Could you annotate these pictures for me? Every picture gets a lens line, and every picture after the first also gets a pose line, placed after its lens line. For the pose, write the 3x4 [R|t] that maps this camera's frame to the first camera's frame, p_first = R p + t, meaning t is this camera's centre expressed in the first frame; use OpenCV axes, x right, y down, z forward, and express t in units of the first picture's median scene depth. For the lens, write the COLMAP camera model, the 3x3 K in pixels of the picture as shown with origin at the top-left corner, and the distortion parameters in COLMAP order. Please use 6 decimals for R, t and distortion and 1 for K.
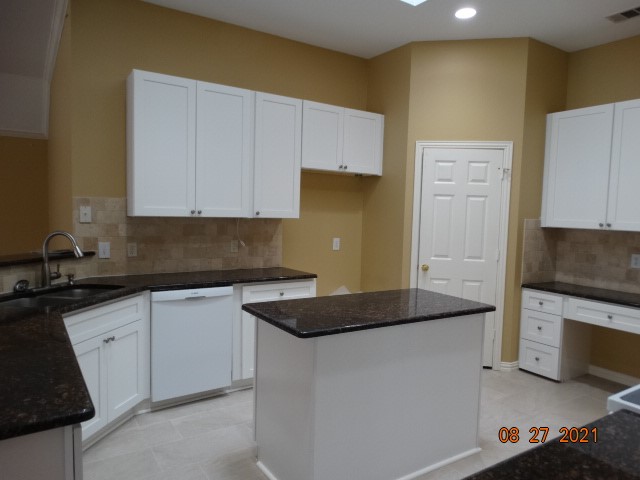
lens RADIAL K [[455.1, 0, 320.0], [0, 455.1, 240.0], [0, 0, 1]] dist [-0.007891, 0.005509]
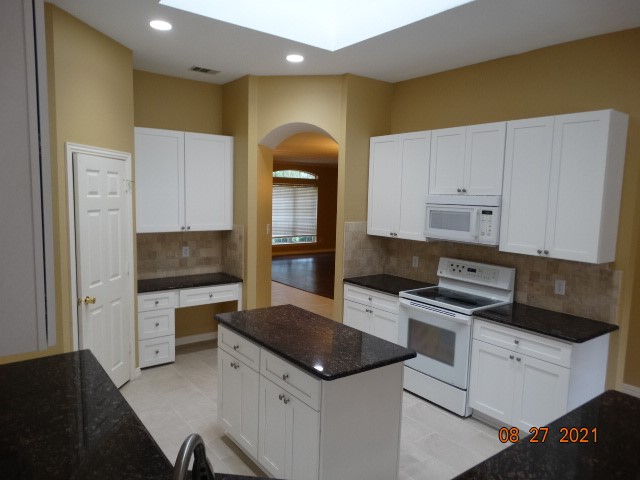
lens RADIAL K [[455.1, 0, 320.0], [0, 455.1, 240.0], [0, 0, 1]] dist [-0.007891, 0.005509]
pose [[-0.067011, -0.133916, 0.988724, -0.626557], [0.050859, 0.989205, 0.137429, -0.145813], [-0.996455, 0.059495, -0.059477, 0.660884]]
